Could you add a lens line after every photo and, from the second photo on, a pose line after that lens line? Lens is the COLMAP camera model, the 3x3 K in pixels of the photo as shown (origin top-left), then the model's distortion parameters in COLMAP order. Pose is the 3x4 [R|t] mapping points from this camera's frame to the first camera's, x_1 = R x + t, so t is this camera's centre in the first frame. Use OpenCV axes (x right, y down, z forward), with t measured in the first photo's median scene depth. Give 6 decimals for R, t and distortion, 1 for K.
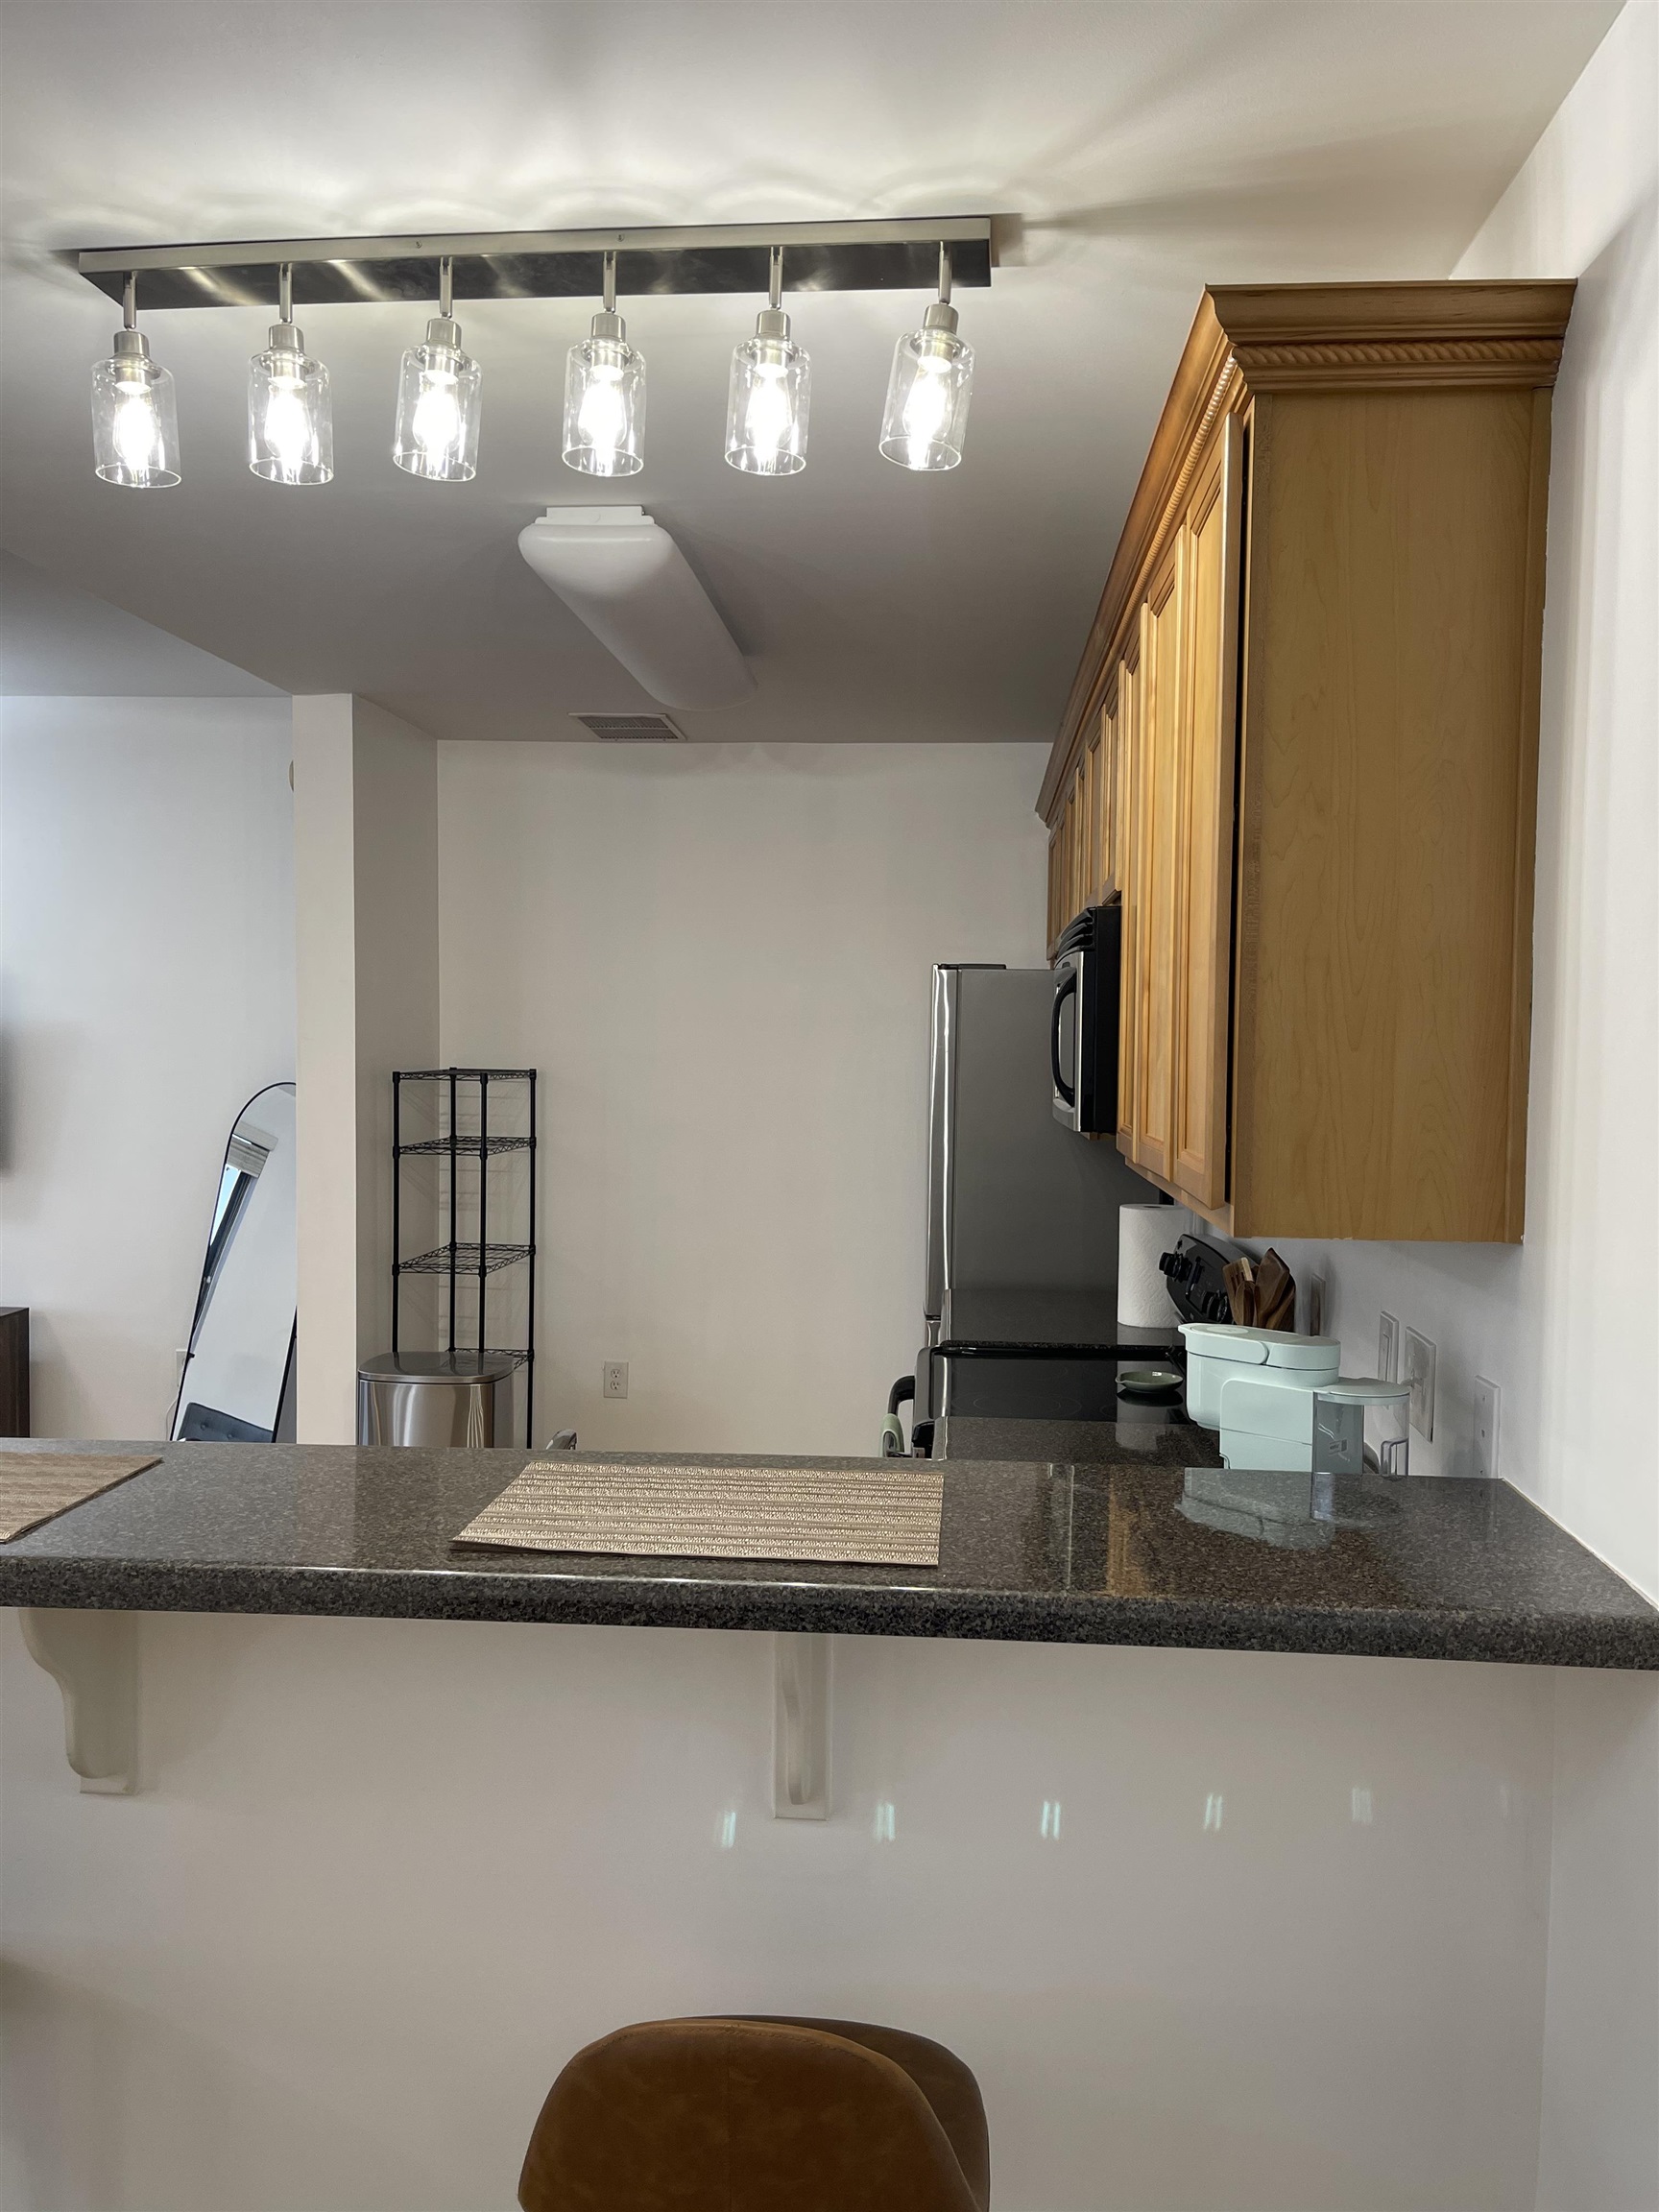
lens RADIAL K [[1669.8, 0, 836.6], [0, 1669.8, 1111.8], [0, 0, 1]] dist [0.057833, -0.066800]
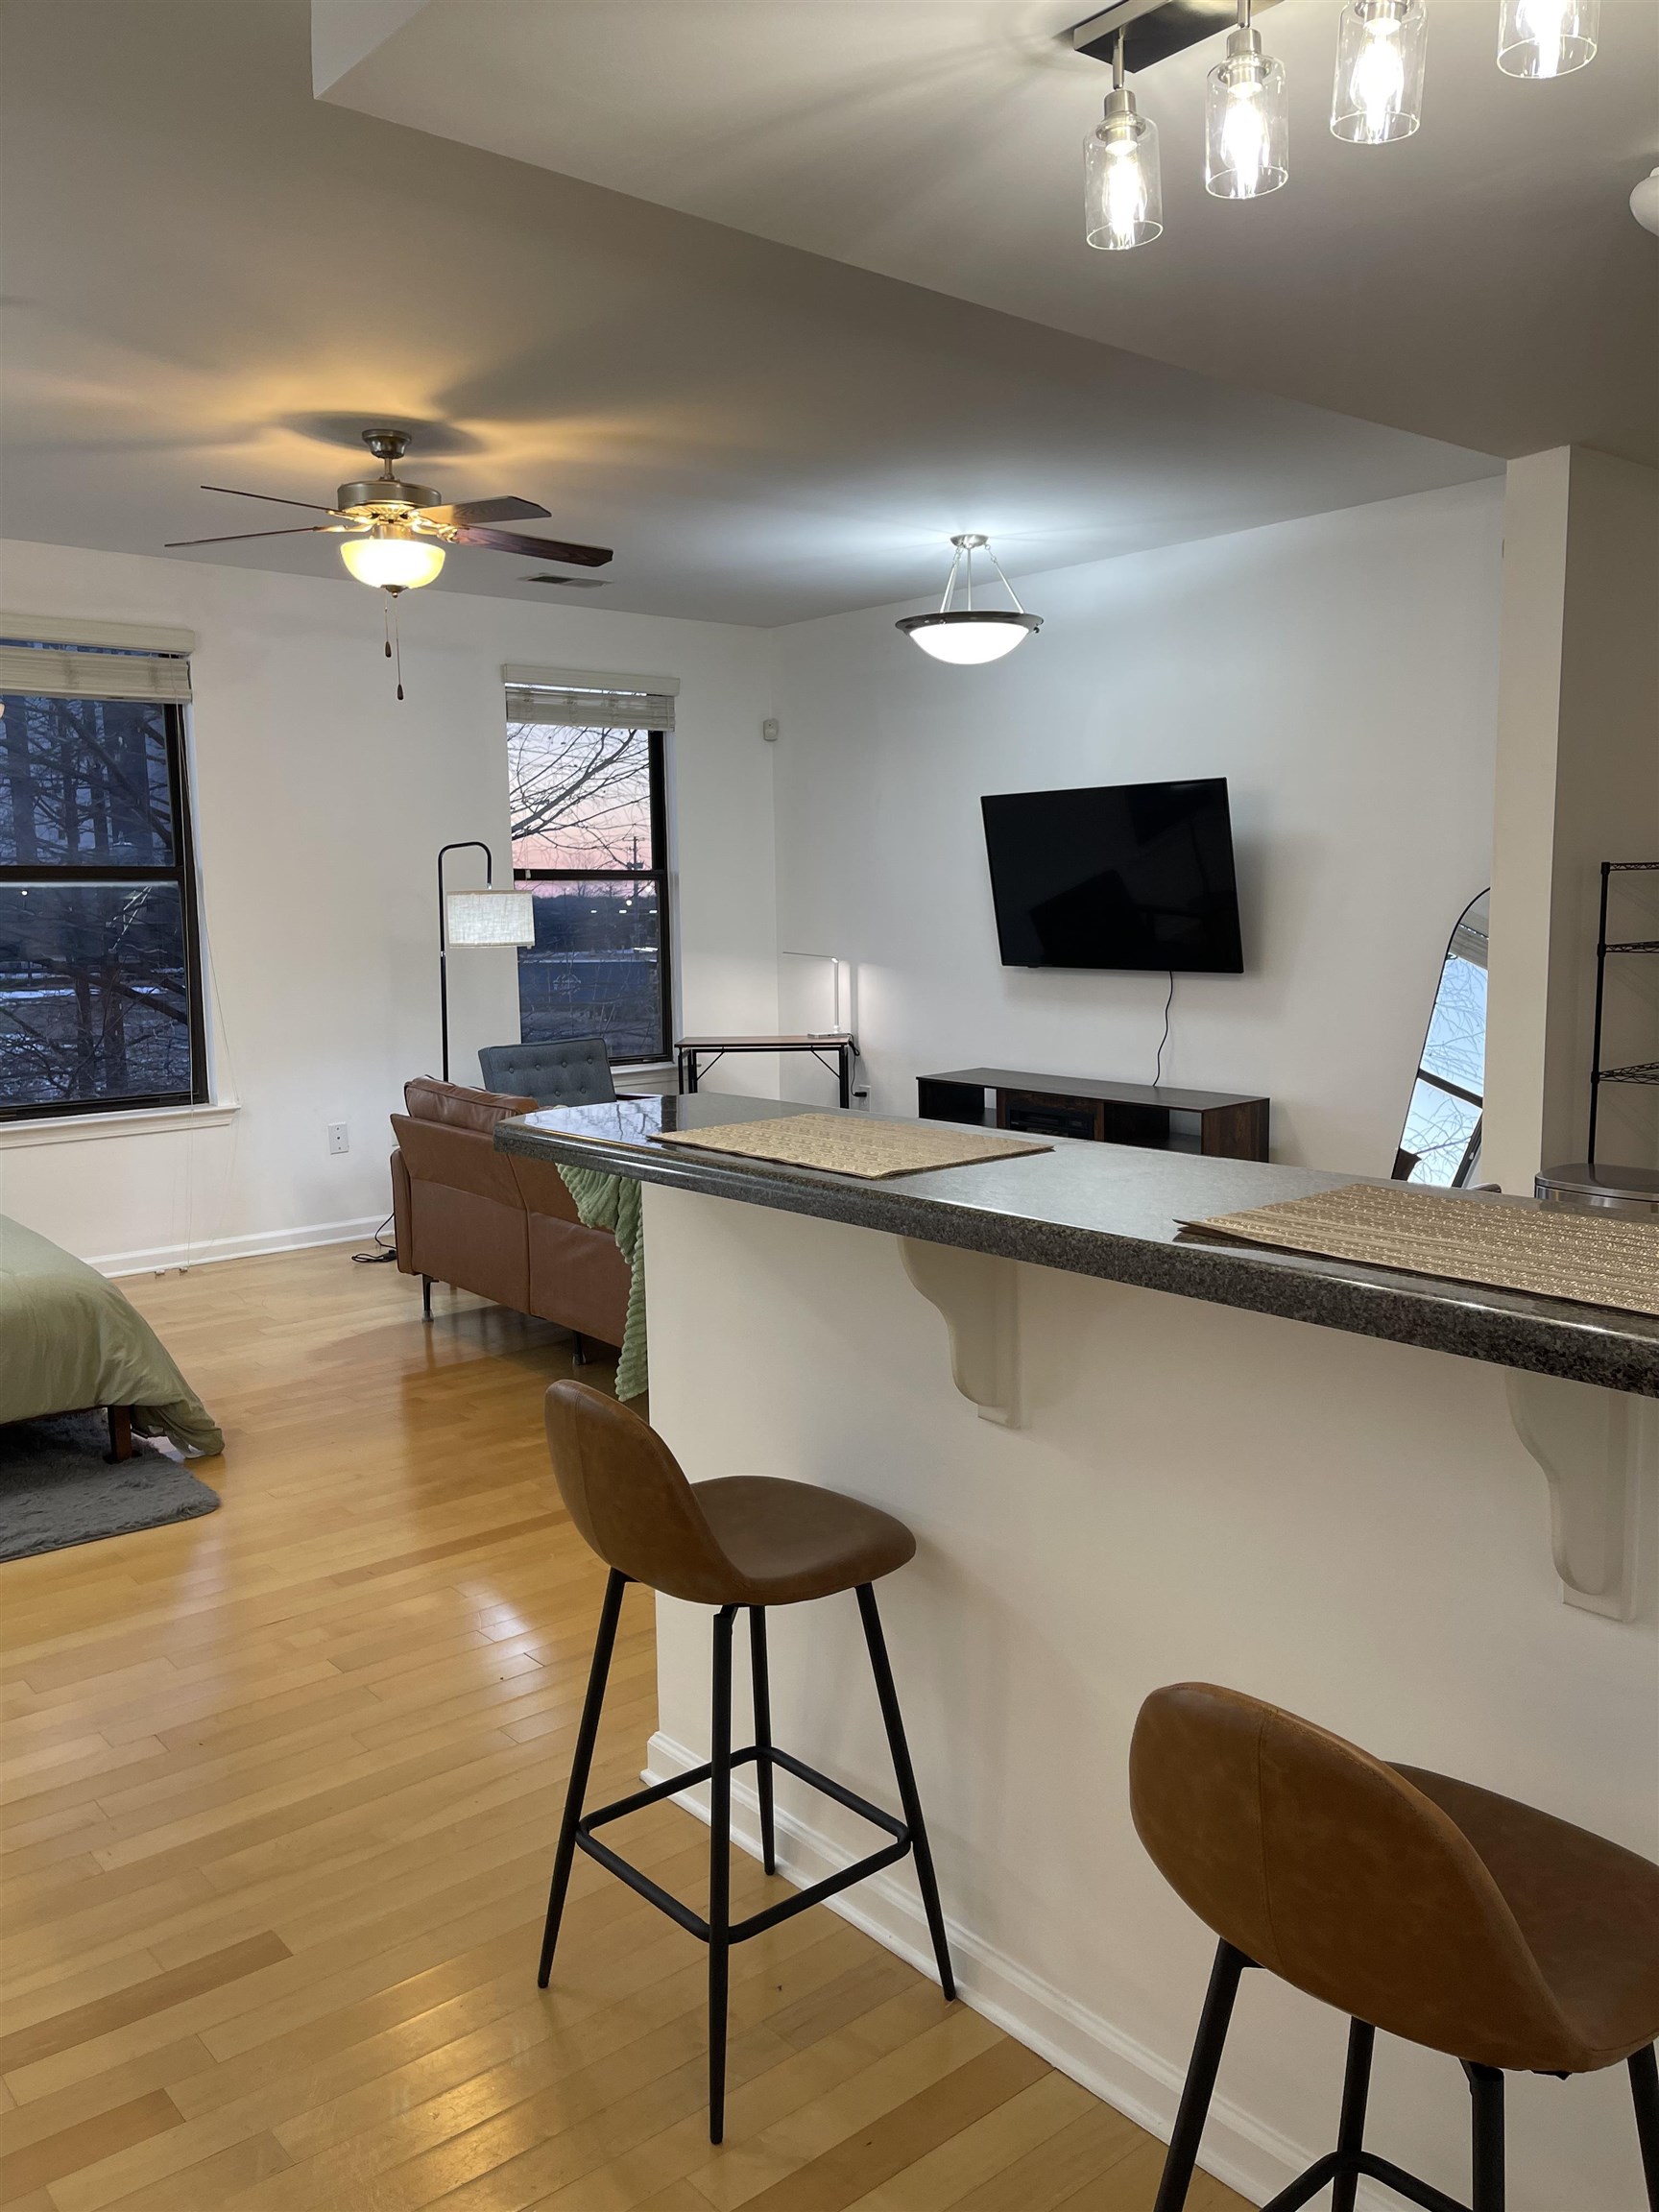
lens RADIAL K [[1669.8, 0, 836.6], [0, 1669.8, 1111.8], [0, 0, 1]] dist [0.057833, -0.066800]
pose [[0.714492, 0.073802, -0.695740, 0.237192], [-0.007587, 0.995180, 0.097774, 0.066245], [0.699602, -0.064580, 0.711608, 0.097655]]
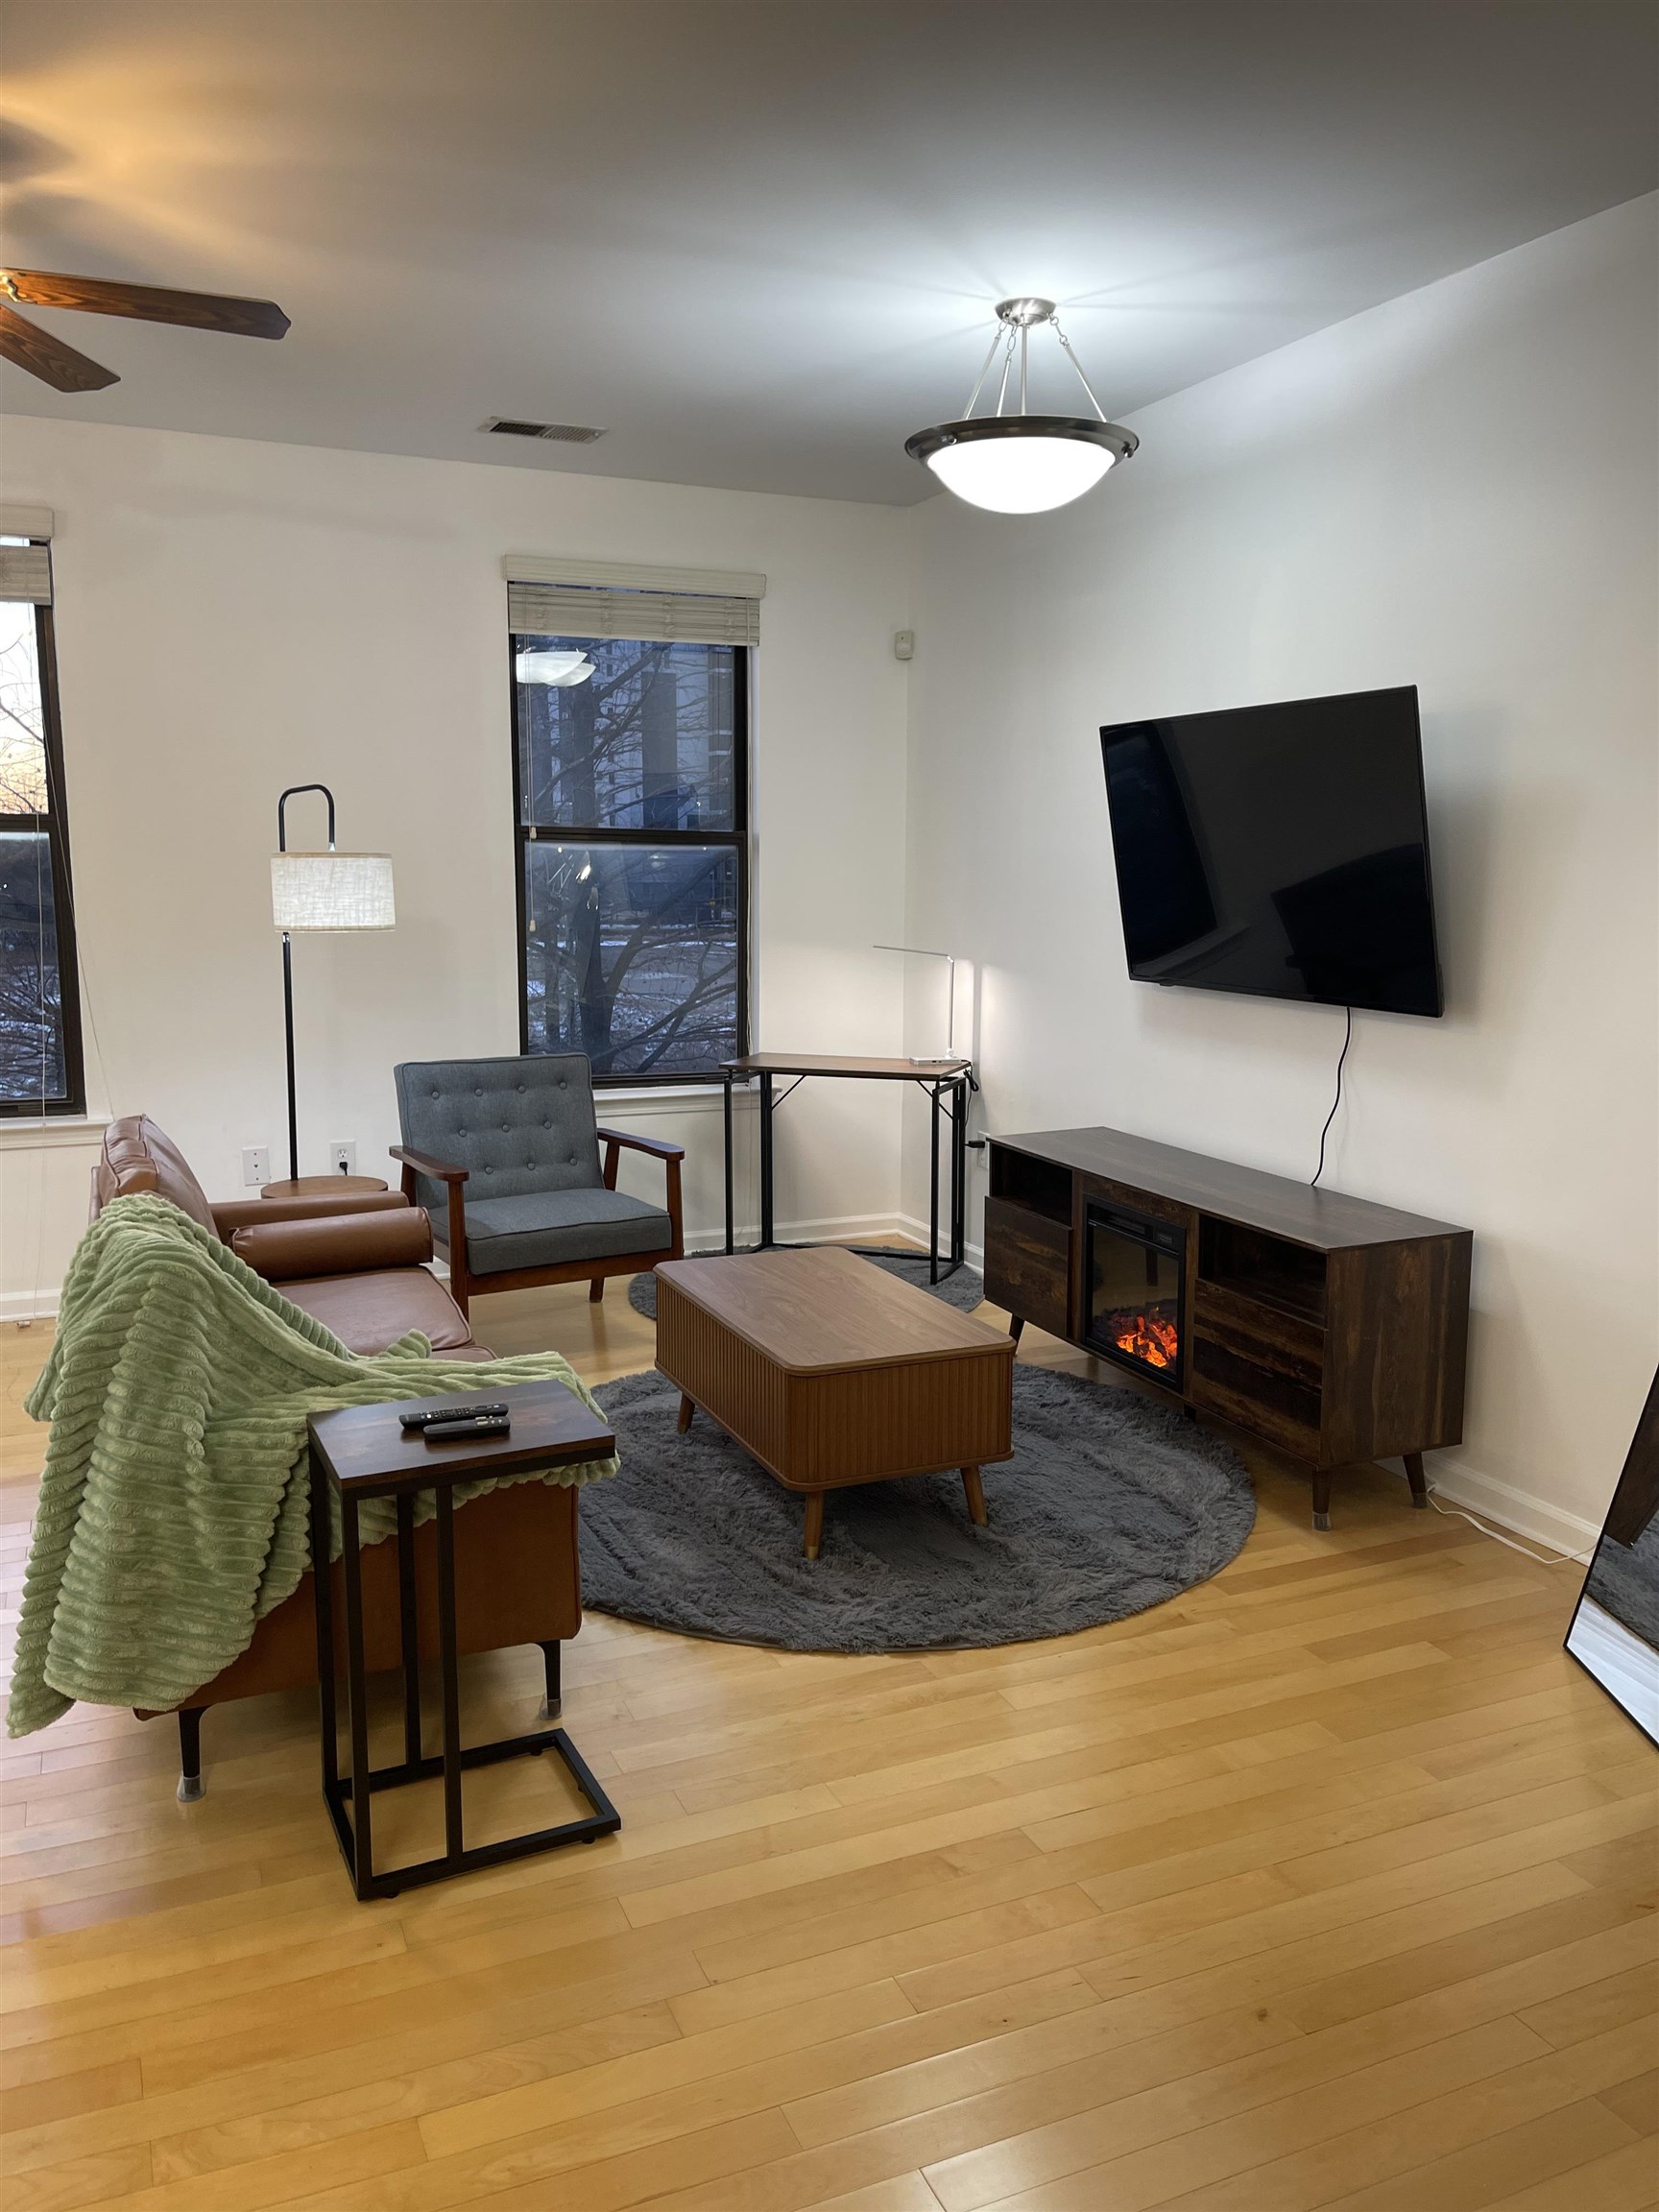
lens RADIAL K [[1669.8, 0, 836.6], [0, 1669.8, 1111.8], [0, 0, 1]] dist [0.057833, -0.066800]
pose [[0.479679, 0.125459, -0.868429, -0.137958], [-0.036842, 0.991732, 0.122923, 0.004135], [0.876670, -0.026969, 0.480335, 1.504587]]
